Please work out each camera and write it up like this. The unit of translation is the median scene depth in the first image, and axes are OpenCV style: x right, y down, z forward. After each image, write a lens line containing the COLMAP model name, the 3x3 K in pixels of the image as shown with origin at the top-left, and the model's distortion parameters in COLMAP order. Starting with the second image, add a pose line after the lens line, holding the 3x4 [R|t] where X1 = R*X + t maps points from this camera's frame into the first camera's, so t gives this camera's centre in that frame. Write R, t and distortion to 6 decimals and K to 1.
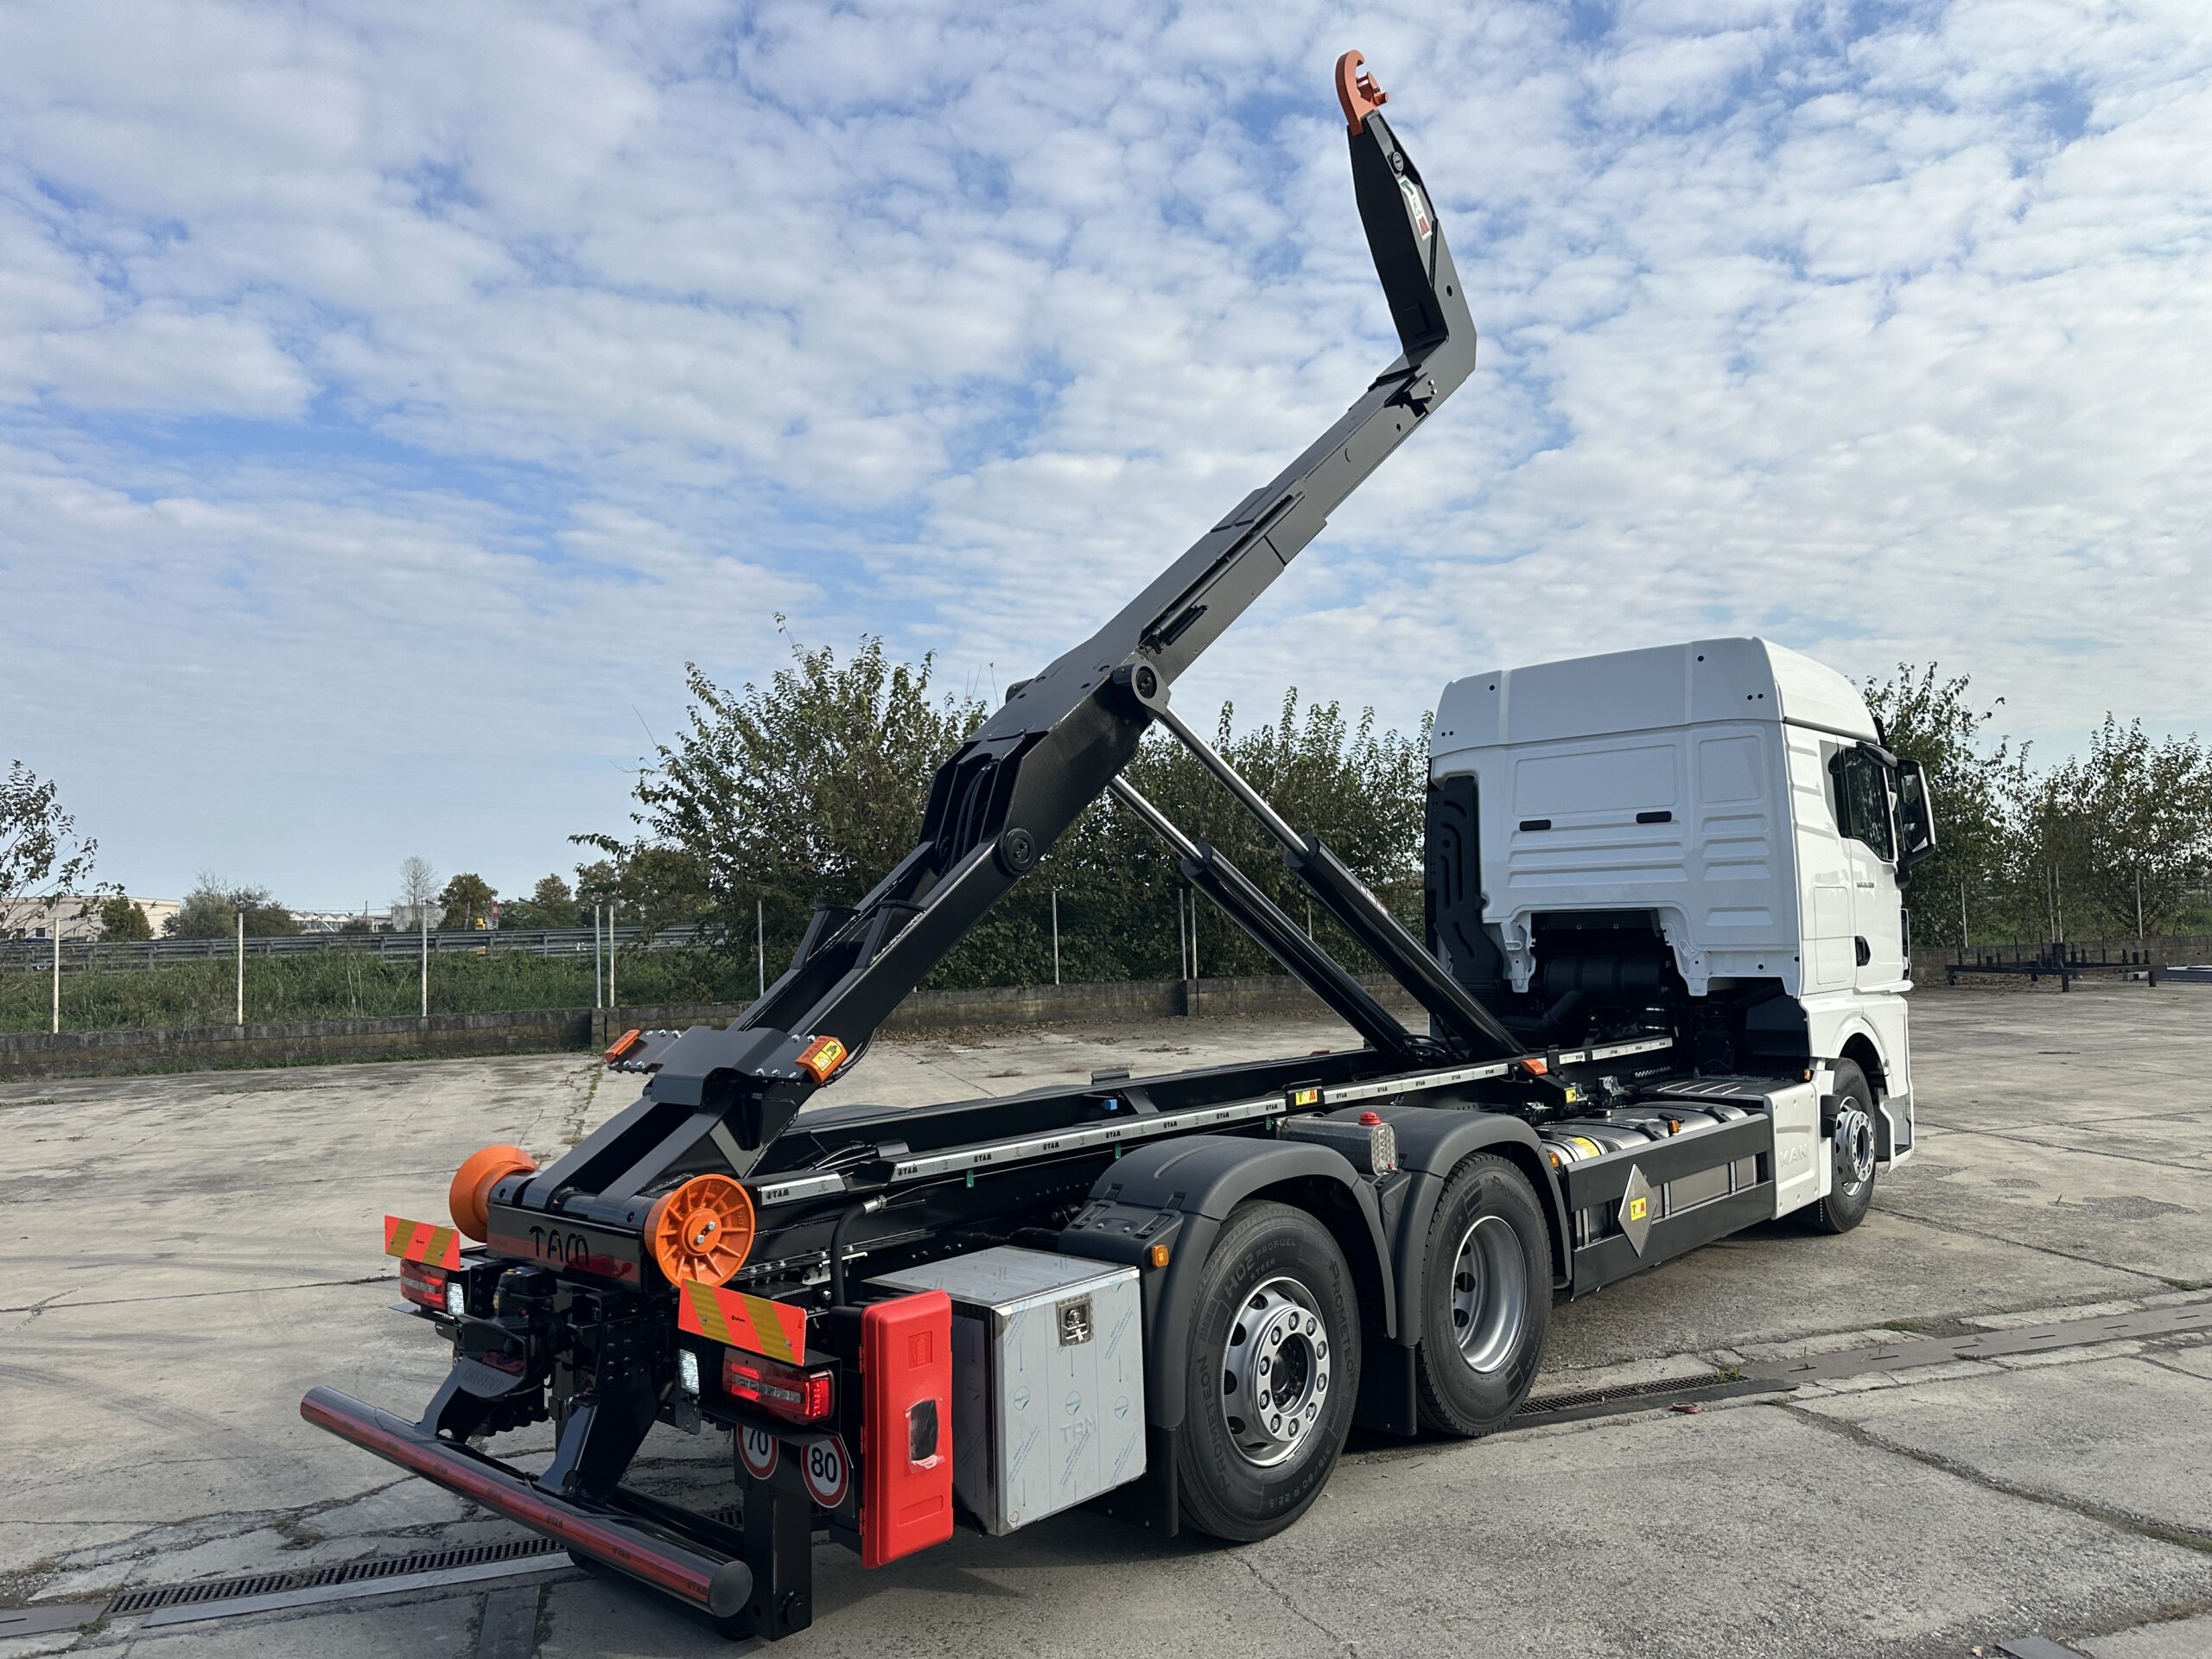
lens RADIAL K [[1572.3, 0, 1101.0], [0, 1572.3, 750.3], [0, 0, 1]] dist [0.018908, -0.021100]
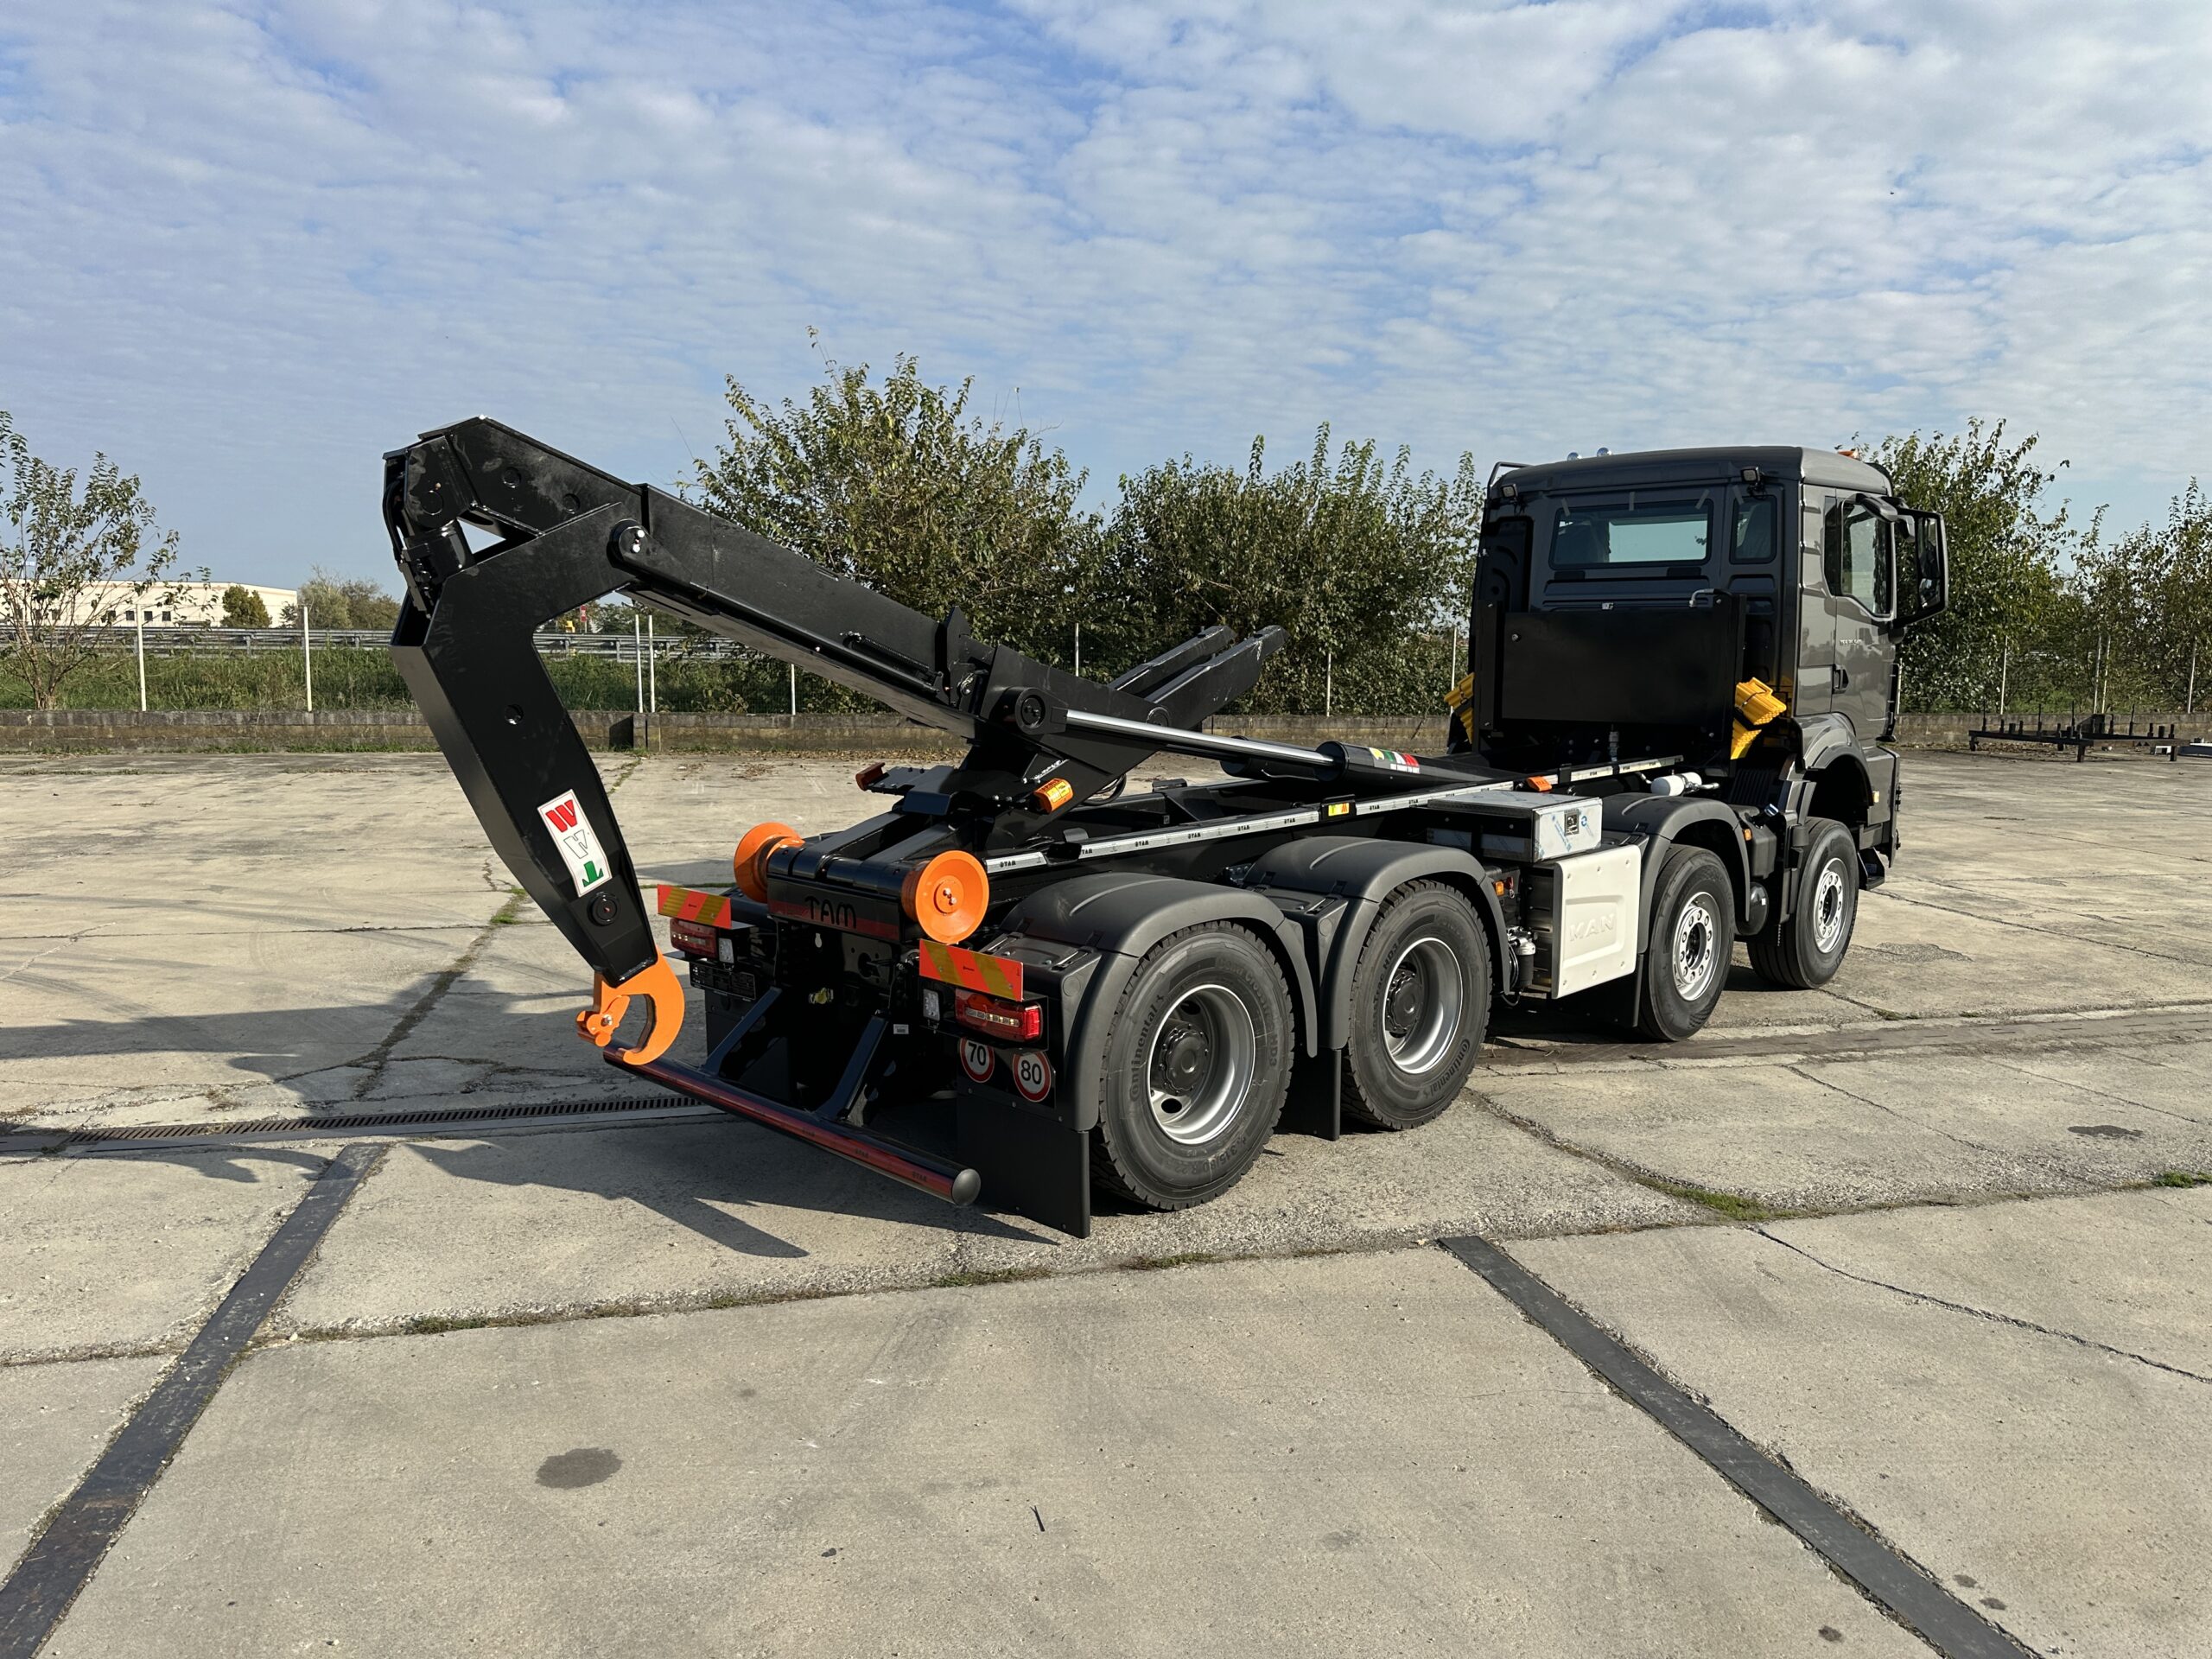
lens RADIAL K [[1577.0, 0, 1106.0], [0, 1577.0, 829.5], [0, 0, 1]] dist [0.041412, -0.054284]
pose [[0.997247, 0.049835, -0.054911, 0.081863], [-0.036520, 0.974545, 0.221199, -0.009487], [0.064536, -0.218584, 0.973682, -0.050116]]
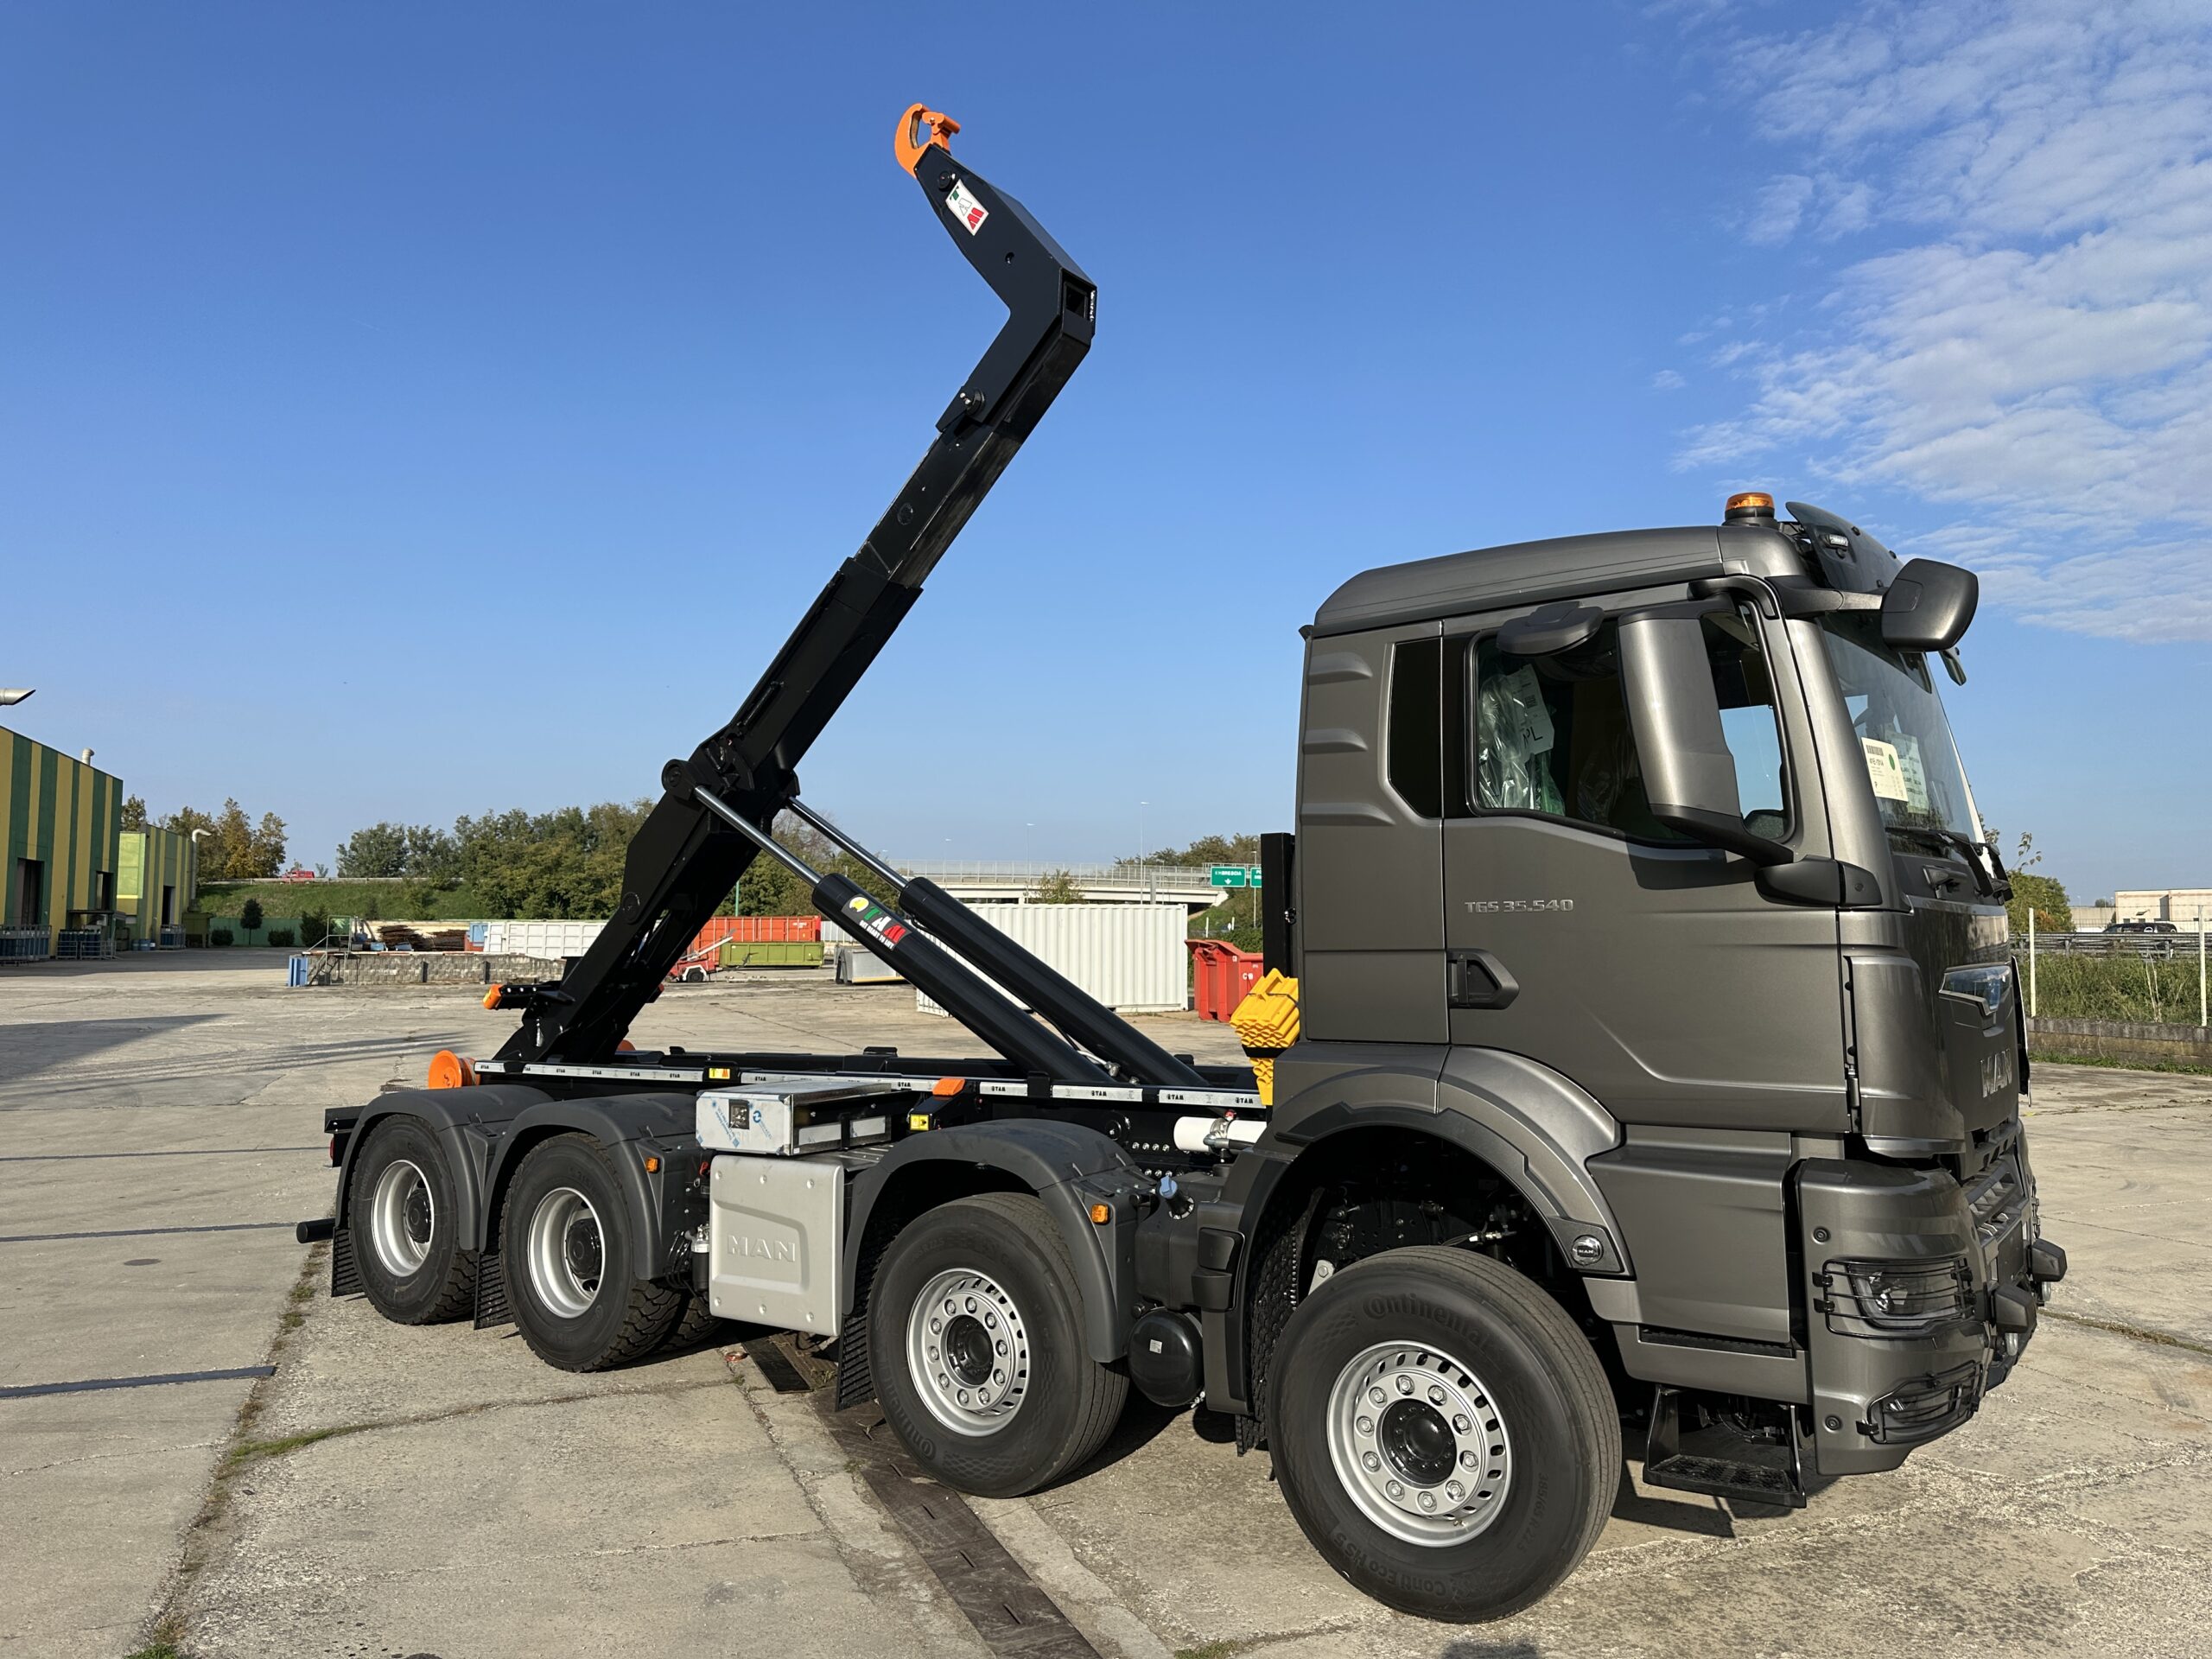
lens RADIAL K [[1583.0, 0, 1108.8], [0, 1583.0, 787.2], [0, 0, 1]] dist [-0.003822, -0.001009]
pose [[0.077257, -0.060042, -0.995202, 0.560466], [0.096036, 0.993992, -0.052514, 0.027916], [0.992375, -0.091519, 0.082559, 0.425896]]
